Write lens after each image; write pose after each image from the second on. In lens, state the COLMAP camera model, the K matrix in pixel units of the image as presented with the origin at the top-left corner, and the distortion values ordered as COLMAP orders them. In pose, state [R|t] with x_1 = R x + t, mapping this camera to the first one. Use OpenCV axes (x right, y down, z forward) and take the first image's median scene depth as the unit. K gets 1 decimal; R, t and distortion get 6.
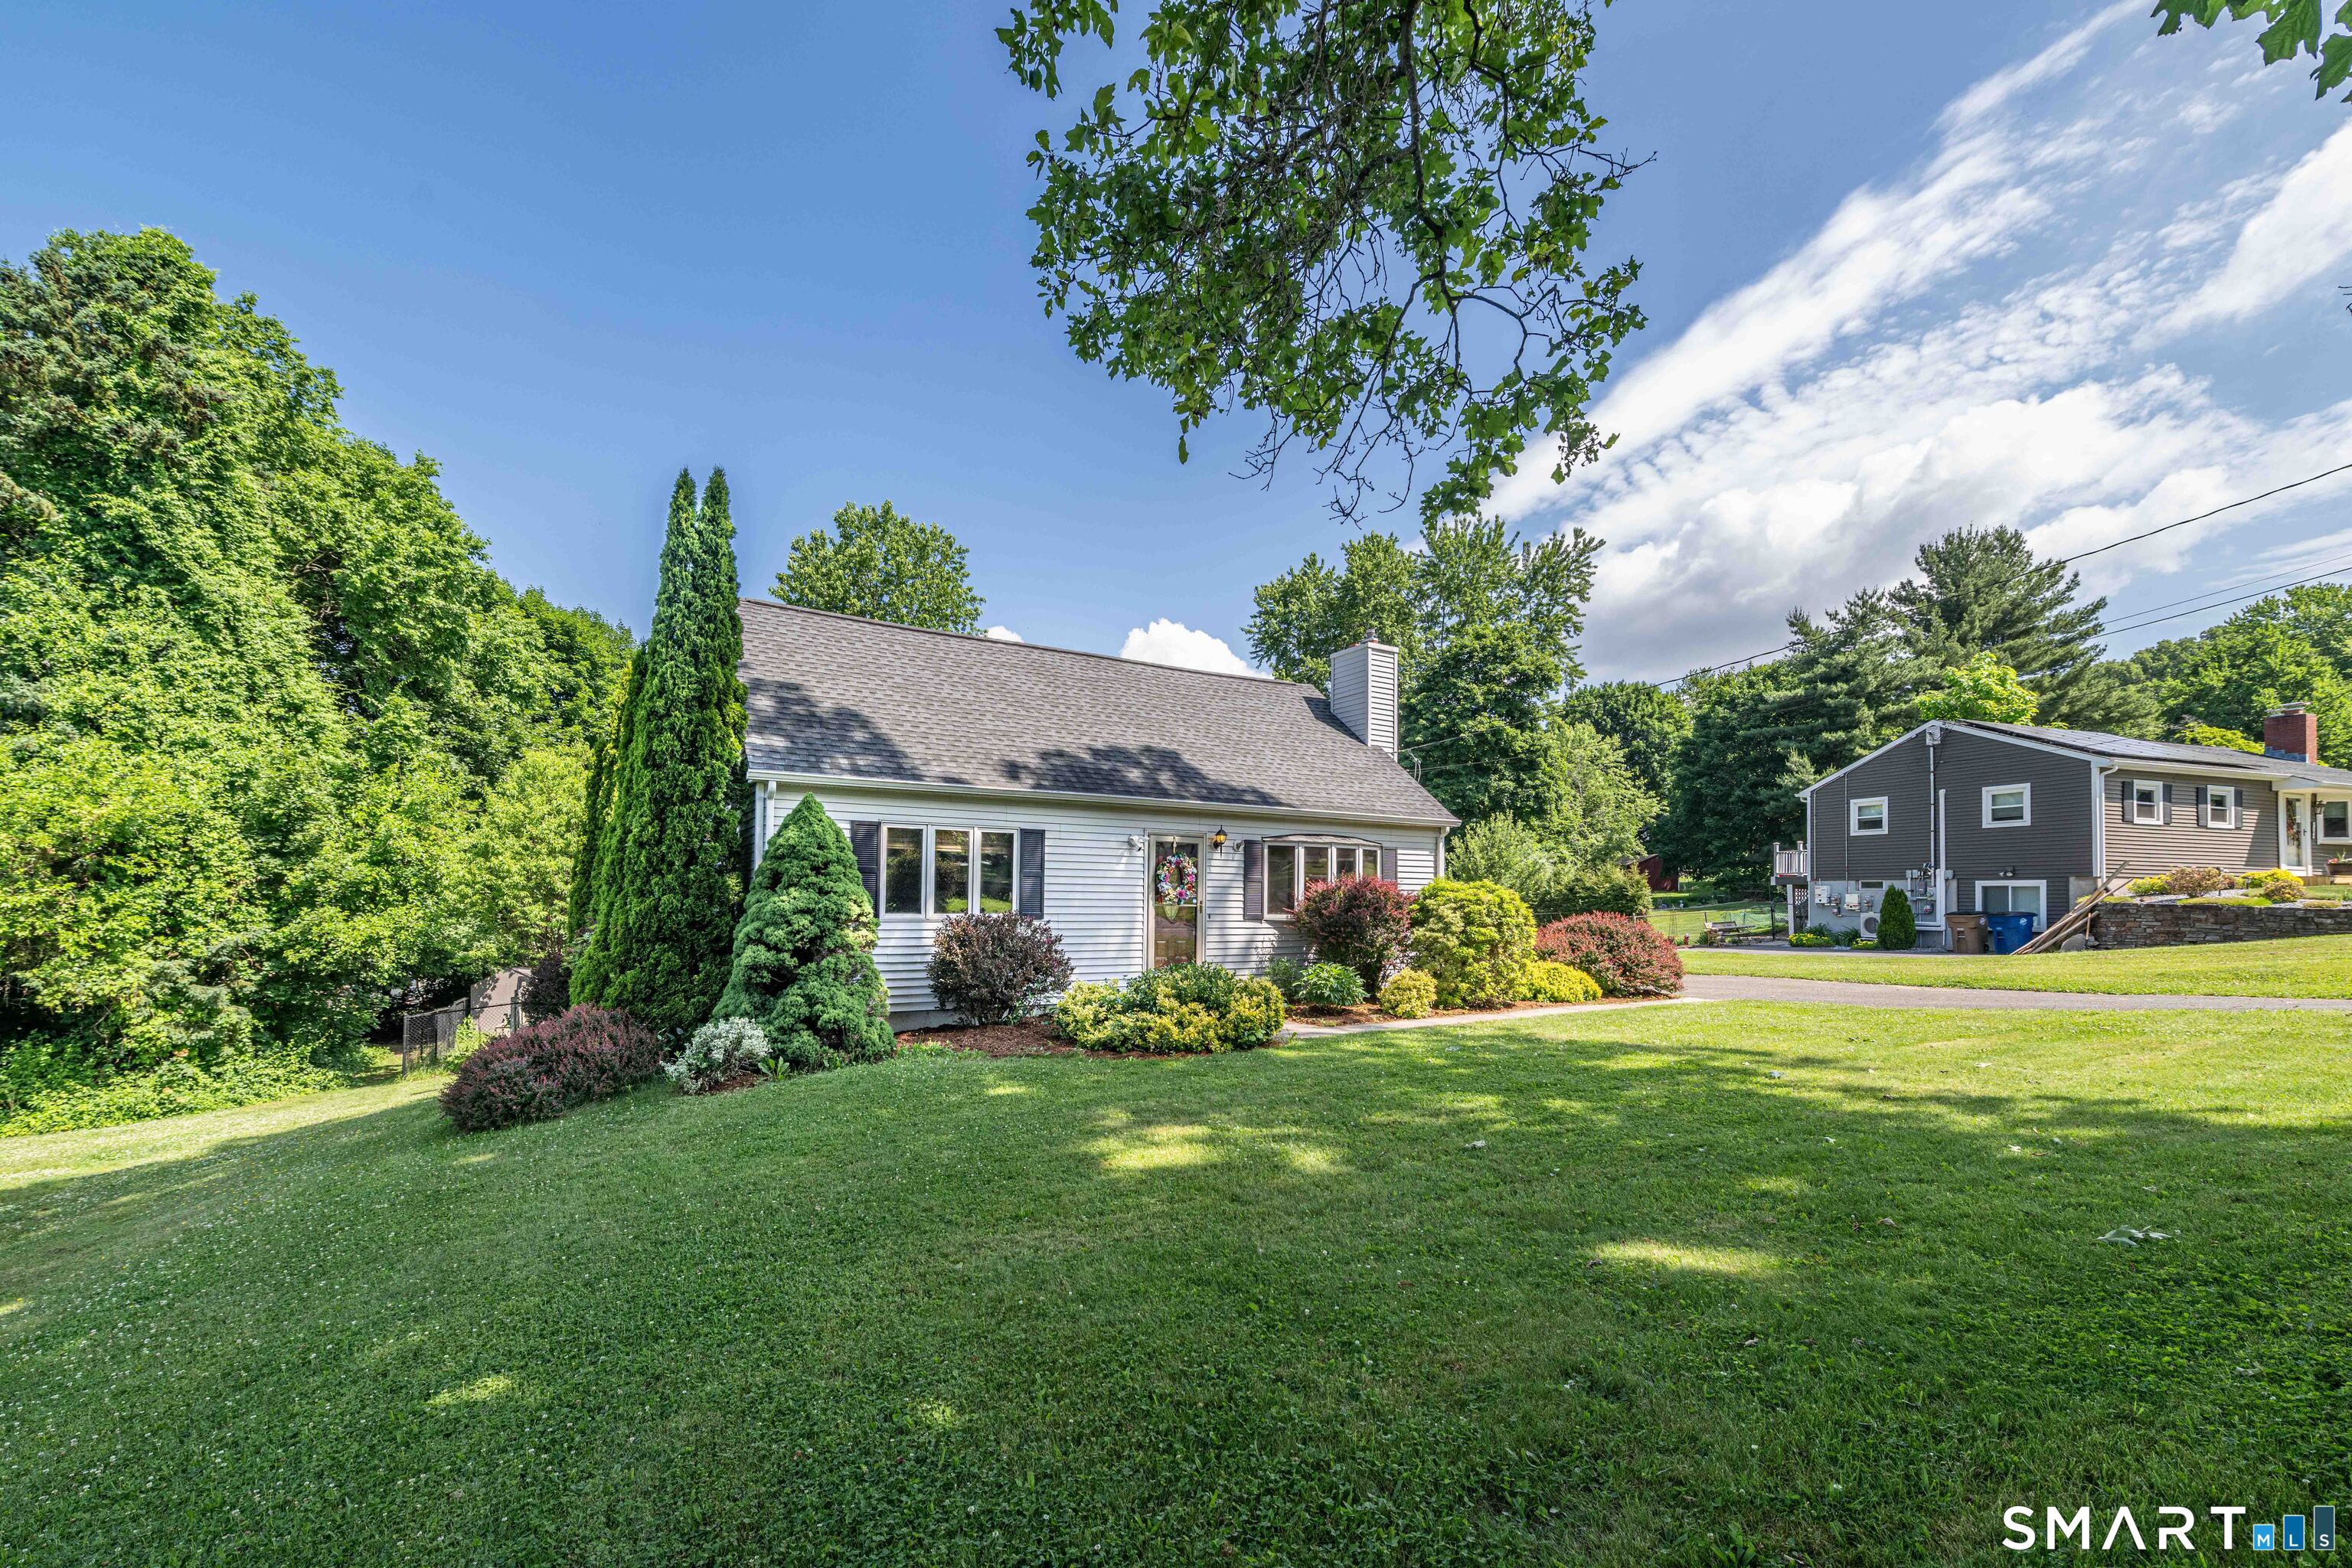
lens RADIAL K [[966.9, 0, 1136.1], [0, 966.9, 882.1], [0, 0, 1]] dist [0.000255, -0.000015]
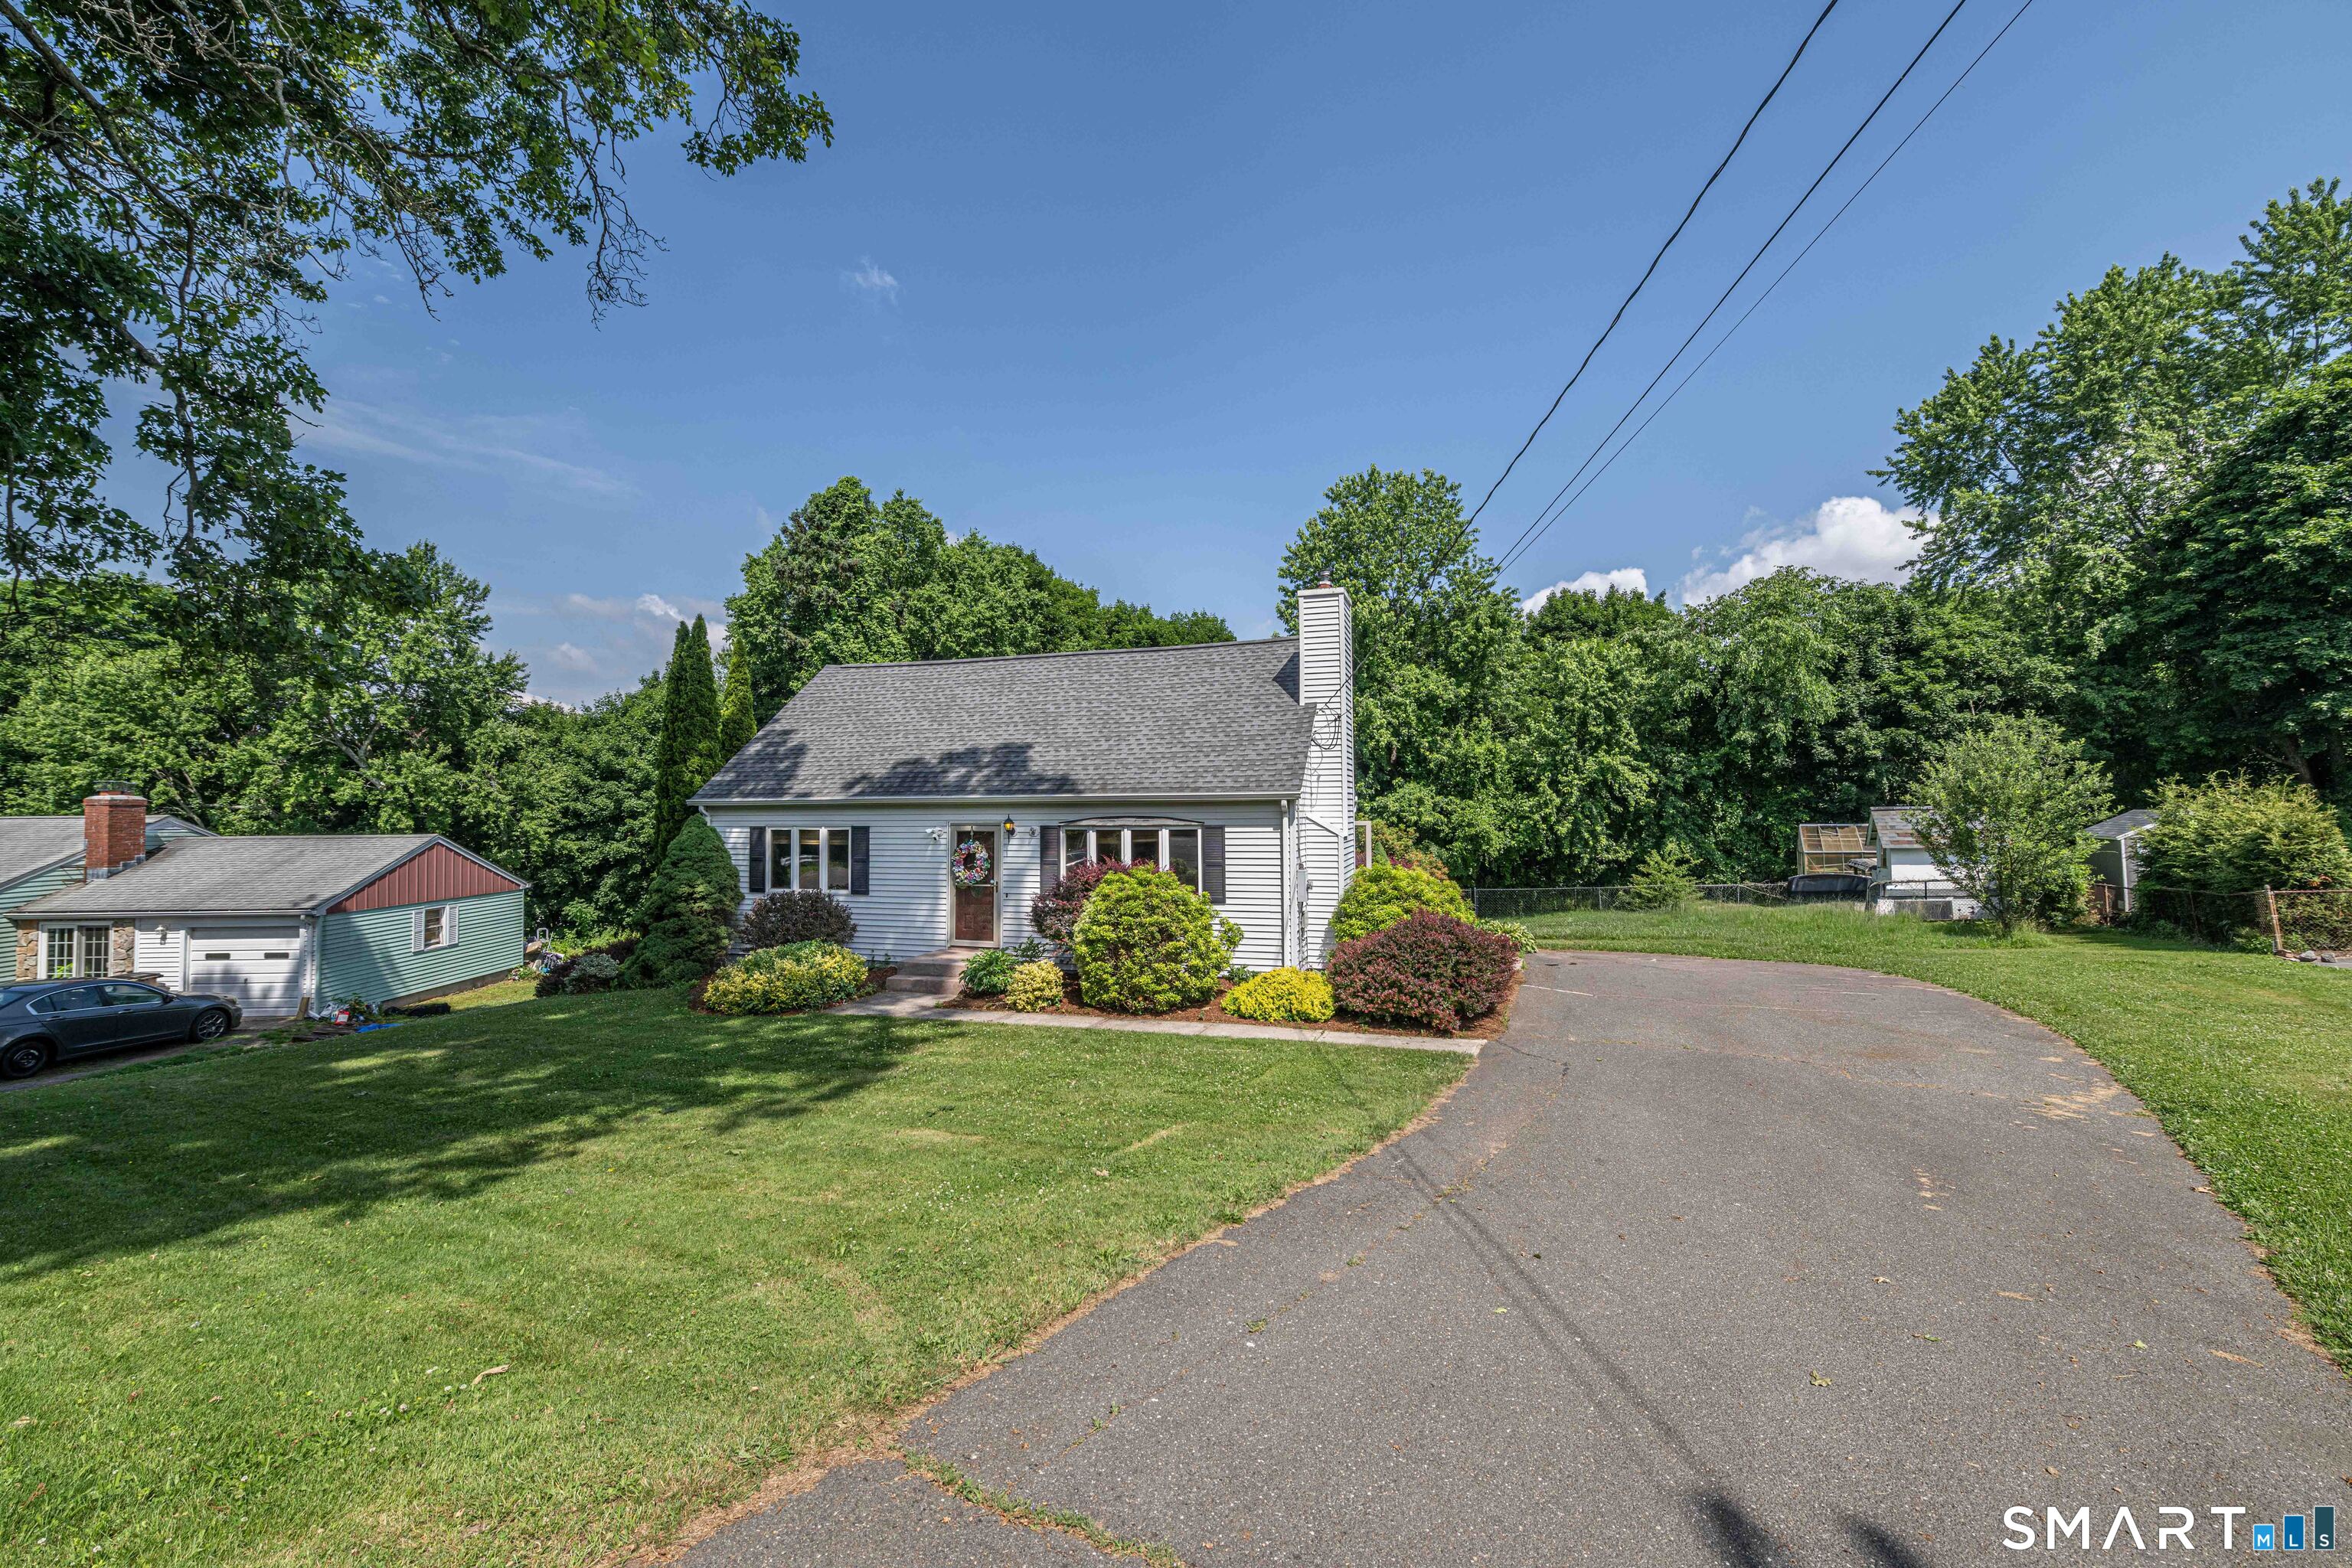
lens RADIAL K [[925.7, 0, 1176.0], [0, 925.7, 784.0], [0, 0, 1]] dist [-0.000344, -0.000004]
pose [[0.680904, -0.036436, -0.731466, 0.954819], [0.028617, 0.999323, -0.023140, -0.060432], [0.731814, -0.005176, 0.681485, 0.389849]]
